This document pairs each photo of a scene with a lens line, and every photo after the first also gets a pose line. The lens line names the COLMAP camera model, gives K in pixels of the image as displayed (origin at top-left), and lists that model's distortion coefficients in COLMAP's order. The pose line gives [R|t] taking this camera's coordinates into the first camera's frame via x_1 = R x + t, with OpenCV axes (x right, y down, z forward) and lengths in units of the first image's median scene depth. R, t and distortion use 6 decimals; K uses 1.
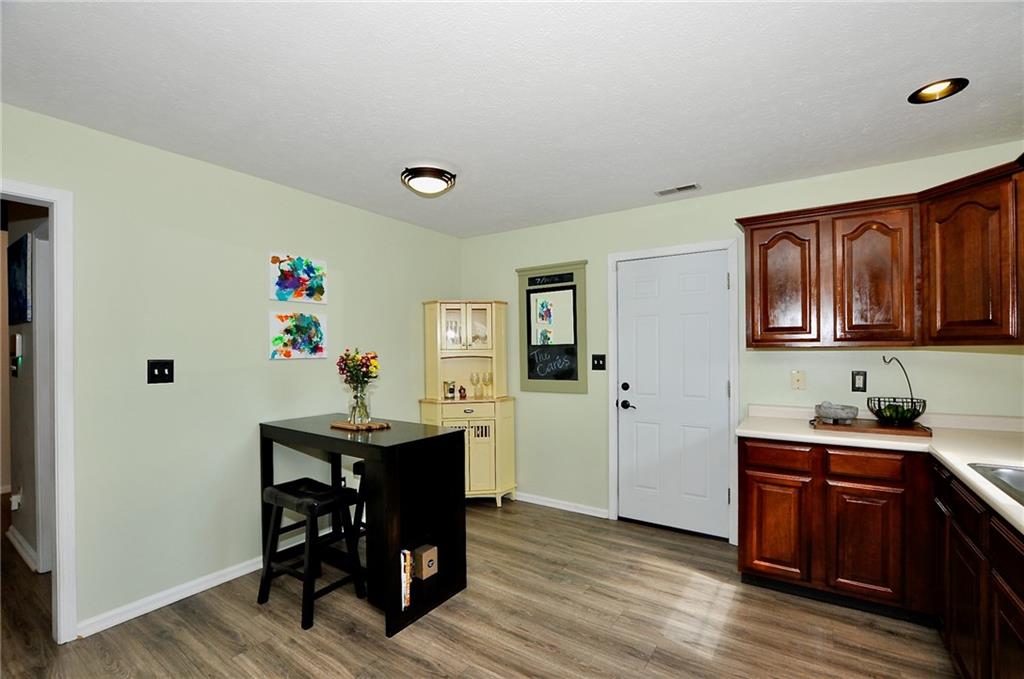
lens RADIAL K [[448.8, 0, 516.0], [0, 448.8, 347.0], [0, 0, 1]] dist [-0.046787, 0.009859]
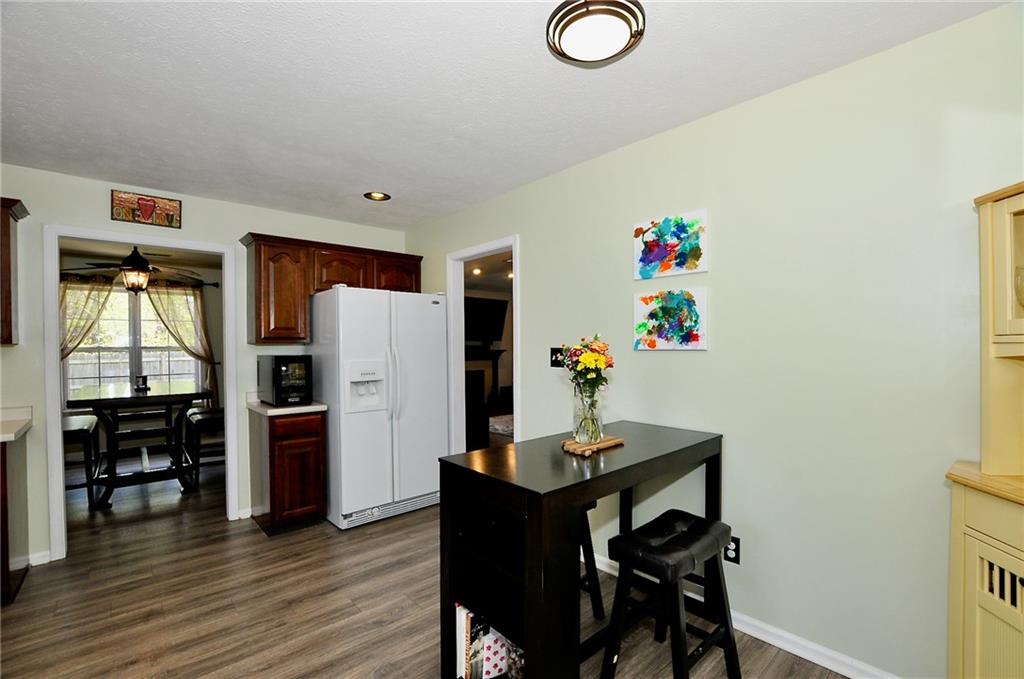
lens RADIAL K [[448.8, 0, 516.0], [0, 448.8, 347.0], [0, 0, 1]] dist [-0.046787, 0.009859]
pose [[-0.245190, 0.013876, -0.969376, 0.331485], [0.013456, 0.999850, 0.010909, 0.009325], [0.969382, -0.010369, -0.245340, 0.946099]]
